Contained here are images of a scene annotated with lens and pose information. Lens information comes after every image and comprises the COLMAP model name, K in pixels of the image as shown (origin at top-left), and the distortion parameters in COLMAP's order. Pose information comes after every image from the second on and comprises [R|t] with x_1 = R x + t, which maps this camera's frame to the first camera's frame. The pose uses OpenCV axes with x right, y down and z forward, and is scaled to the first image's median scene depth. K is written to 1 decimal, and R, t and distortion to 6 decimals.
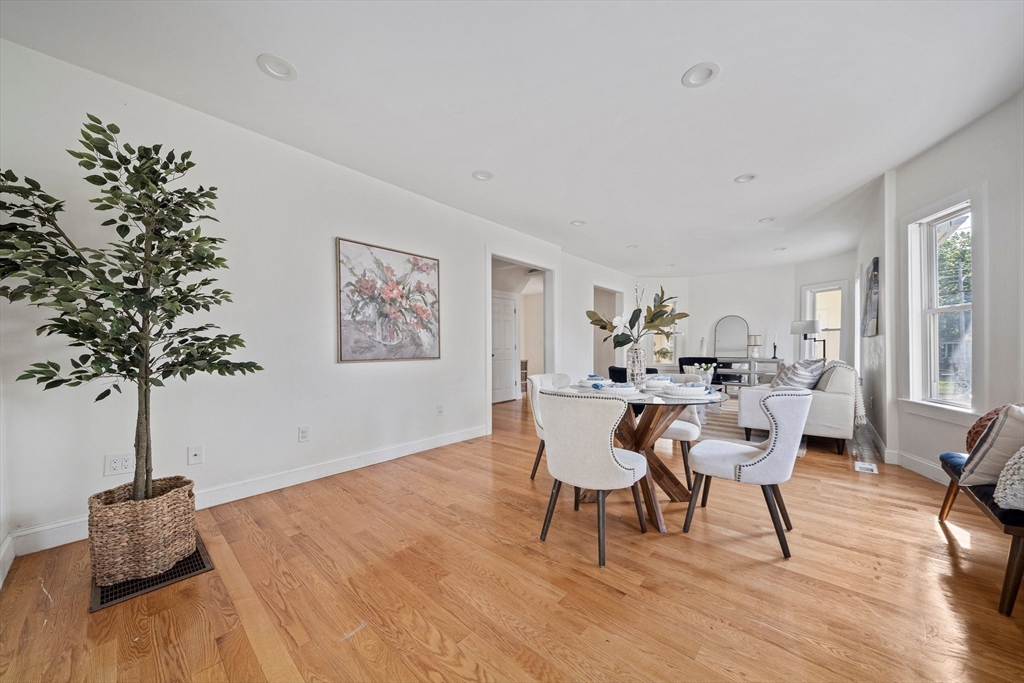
lens RADIAL K [[354.9, 0, 510.4], [0, 354.9, 347.2], [0, 0, 1]] dist [-0.004164, -0.000641]
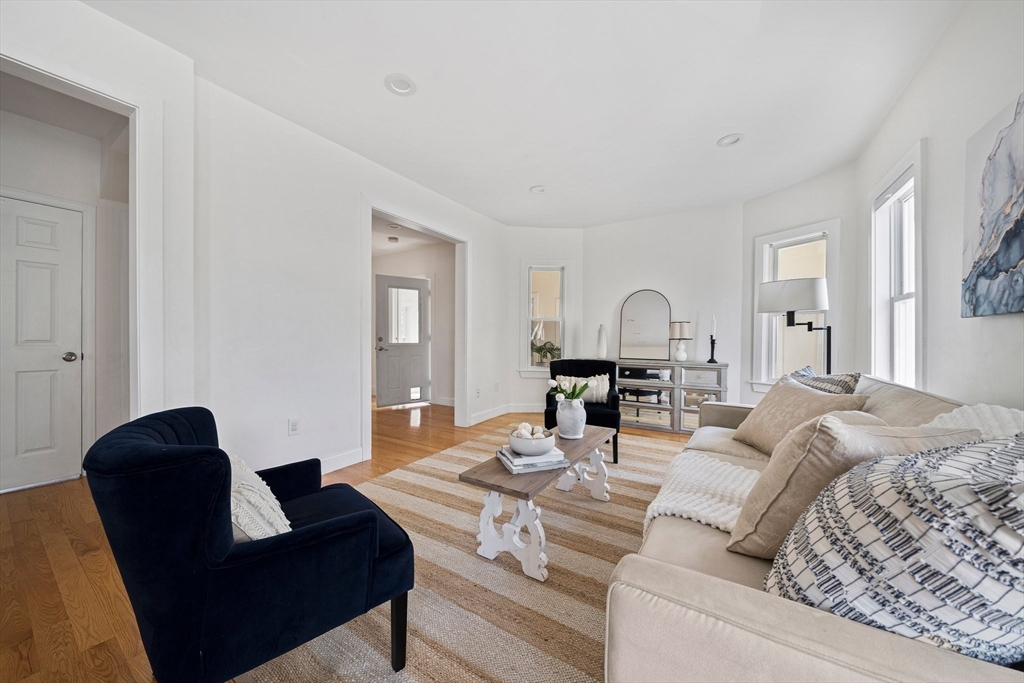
lens RADIAL K [[354.9, 0, 506.9], [0, 354.9, 340.1], [0, 0, 1]] dist [-0.004164, -0.000641]
pose [[0.988217, 0.007047, 0.152896, 0.327584], [-0.006668, 0.999973, -0.002992, 0.000225], [-0.152913, 0.001938, 0.988238, 0.481009]]
